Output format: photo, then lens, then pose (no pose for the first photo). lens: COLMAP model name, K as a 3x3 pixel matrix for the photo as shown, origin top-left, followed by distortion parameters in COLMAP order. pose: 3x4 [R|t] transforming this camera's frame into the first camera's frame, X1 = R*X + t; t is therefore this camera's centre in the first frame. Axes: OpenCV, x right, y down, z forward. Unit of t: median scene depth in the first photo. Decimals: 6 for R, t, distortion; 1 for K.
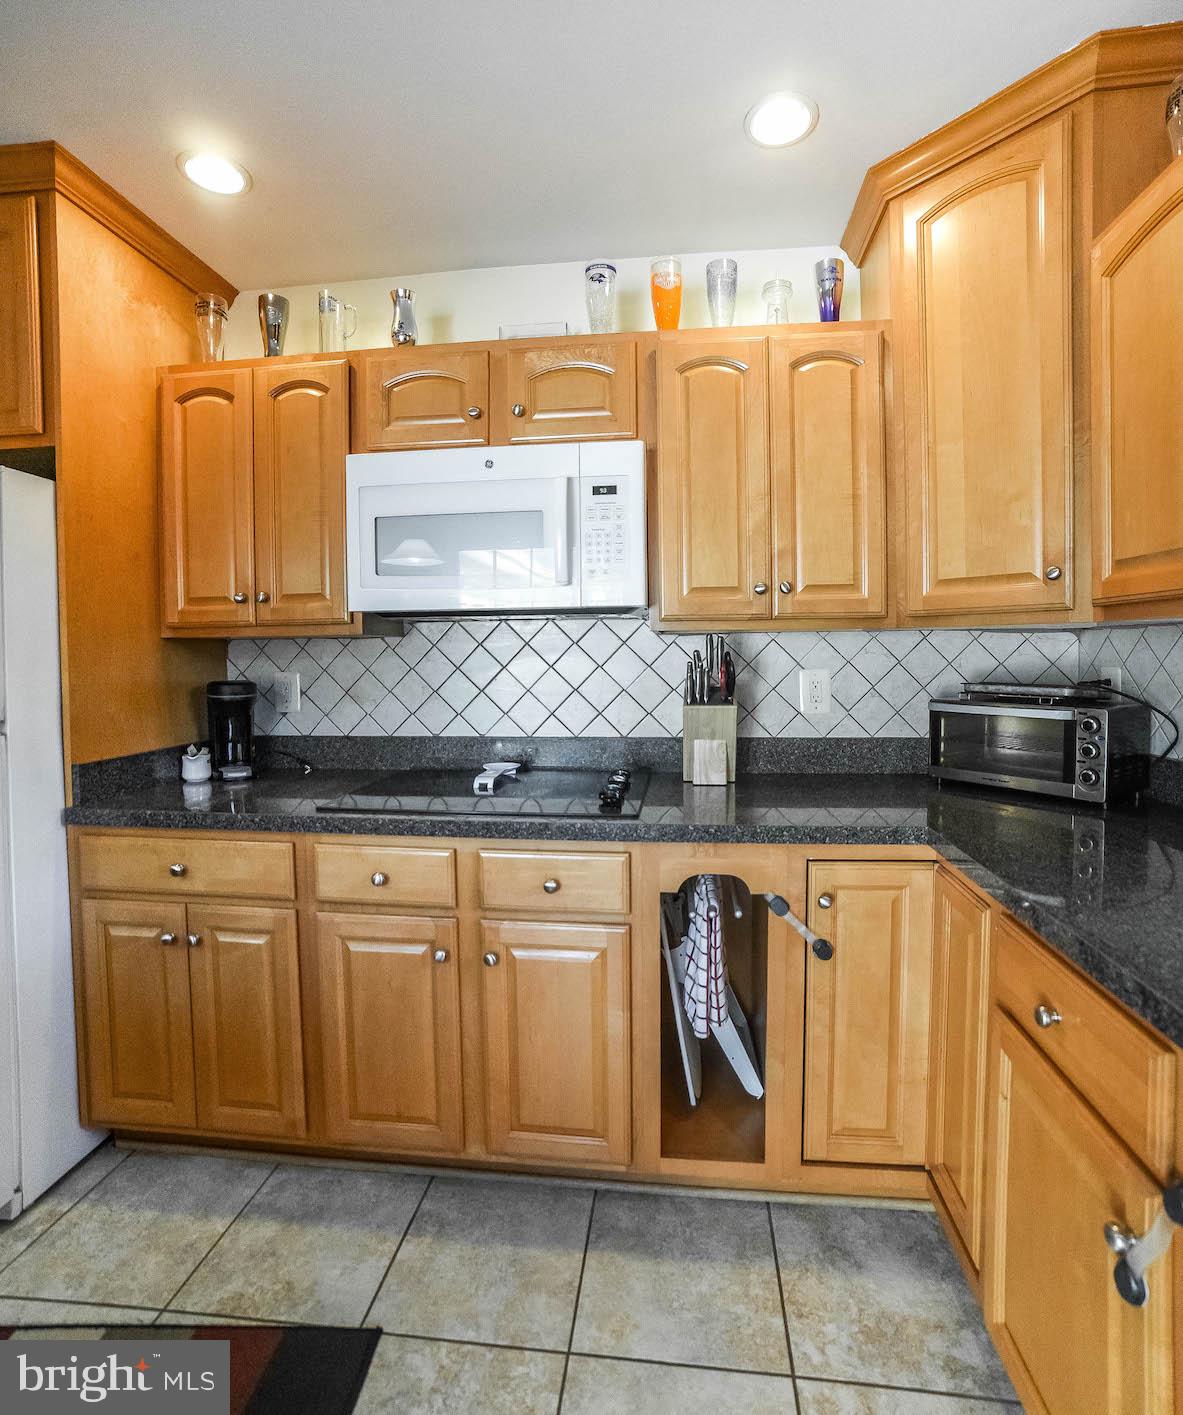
lens RADIAL K [[716.4, 0, 613.4], [0, 716.4, 677.8], [0, 0, 1]] dist [-0.077630, 0.034907]
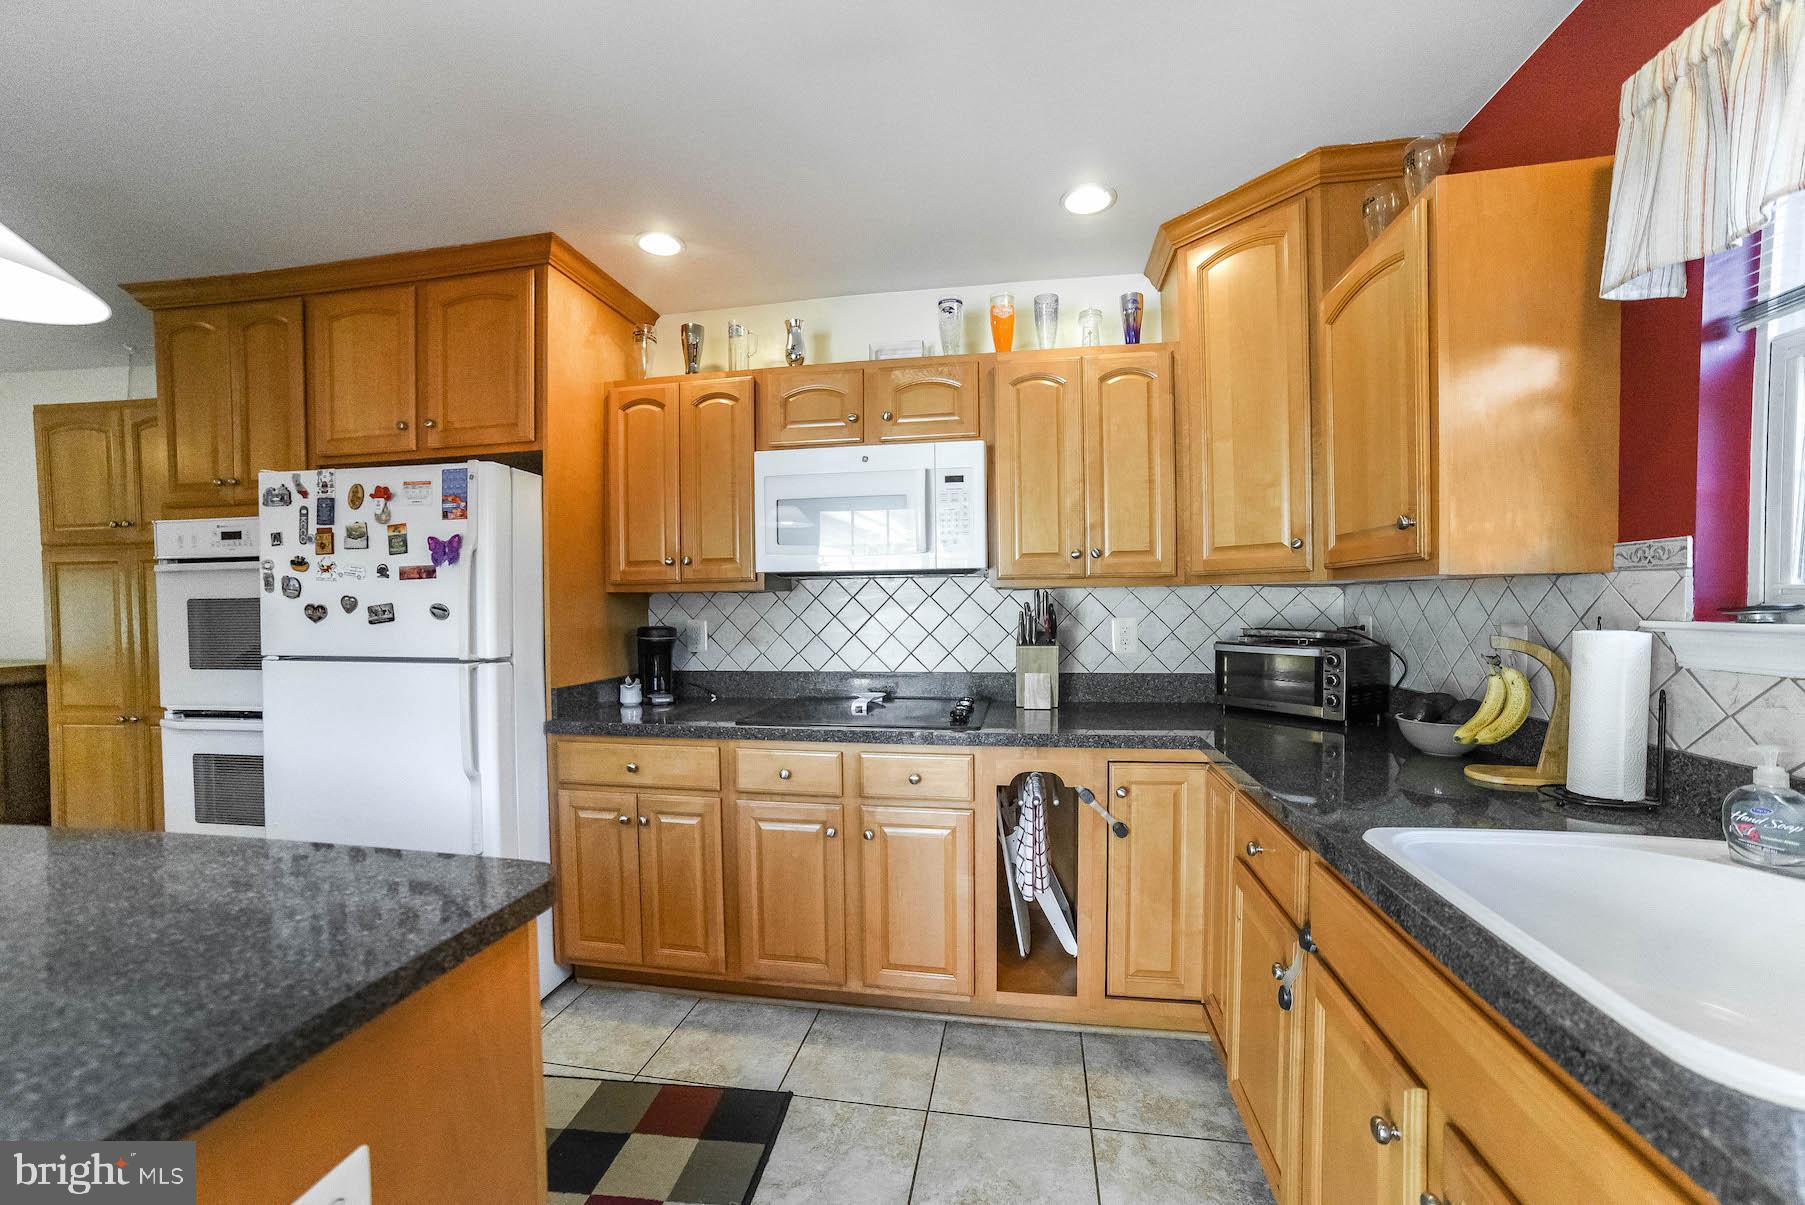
lens RADIAL K [[719.0, 0, 917.3], [0, 719.0, 618.0], [0, 0, 1]] dist [-0.076662, 0.032689]
pose [[0.998500, 0.000685, -0.054748, -0.007762], [-0.001503, 0.999888, -0.014887, 0.009310], [0.054732, 0.014947, 0.998389, -0.303583]]
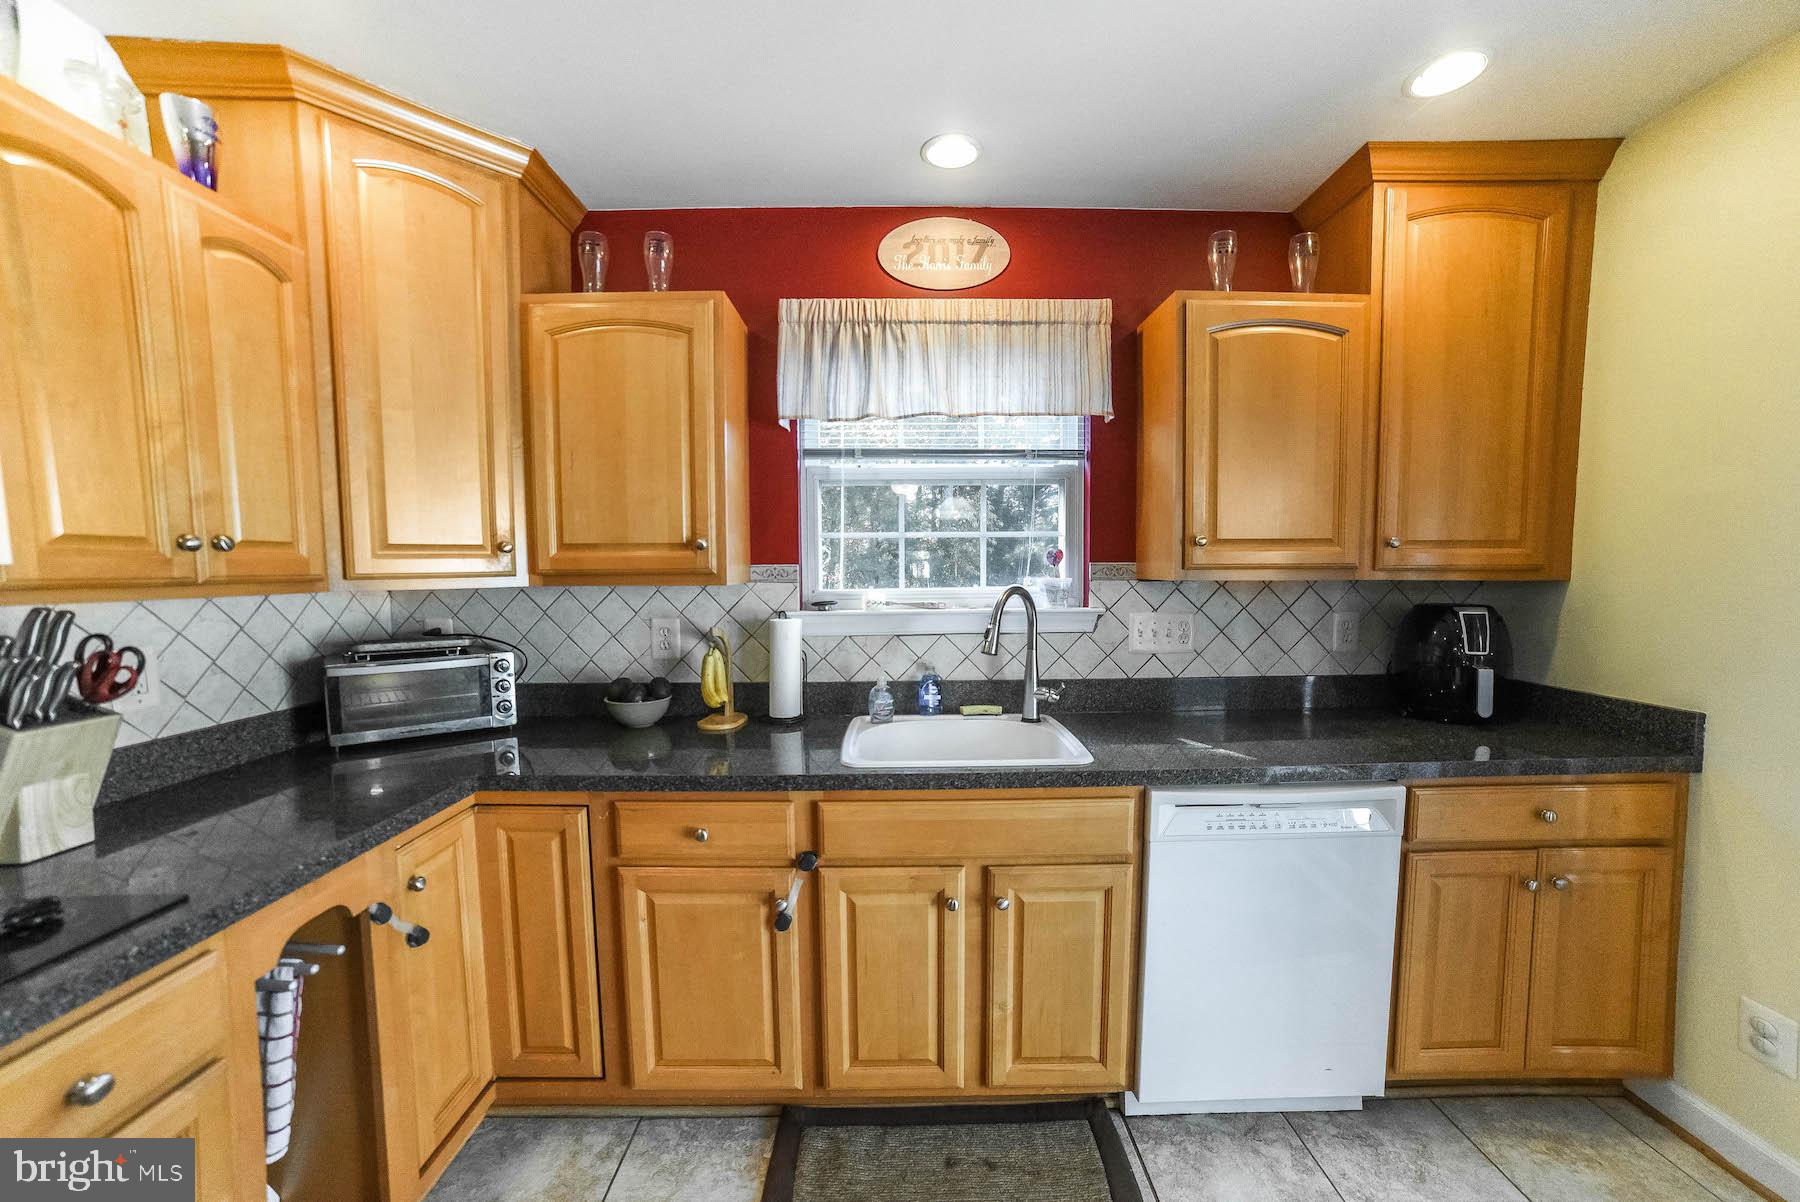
lens RADIAL K [[717.0, 0, 914.7], [0, 717.0, 616.5], [0, 0, 1]] dist [-0.076662, 0.032689]
pose [[-0.122756, -0.062165, 0.990488, -0.591863], [0.042855, 0.996773, 0.067871, -0.068196], [-0.991511, 0.050779, -0.119696, 0.367366]]
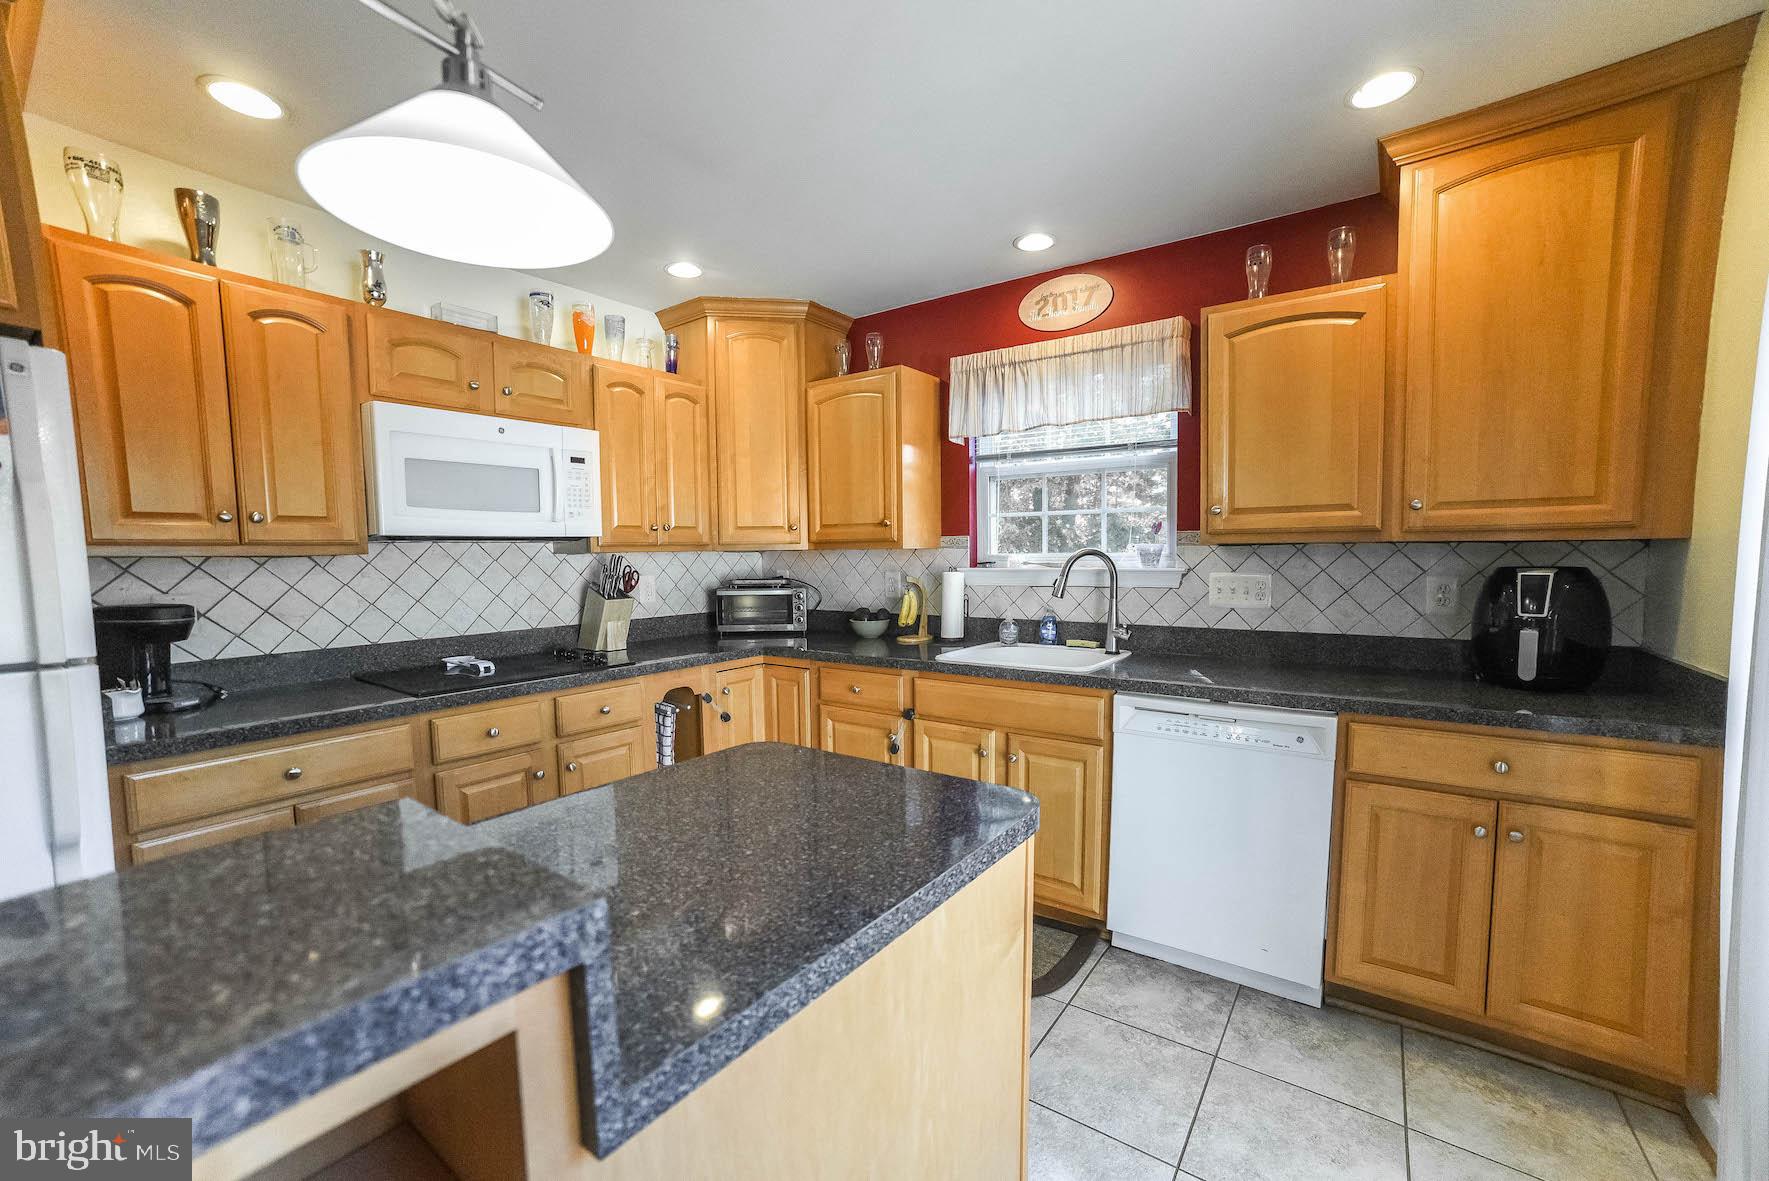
lens RADIAL K [[704.7, 0, 899.0], [0, 704.7, 605.7], [0, 0, 1]] dist [-0.076662, 0.032689]
pose [[0.478588, -0.062403, 0.875819, -1.003033], [0.039203, 0.997995, 0.049686, 0.000509], [-0.877164, 0.010555, 0.480075, -0.309738]]
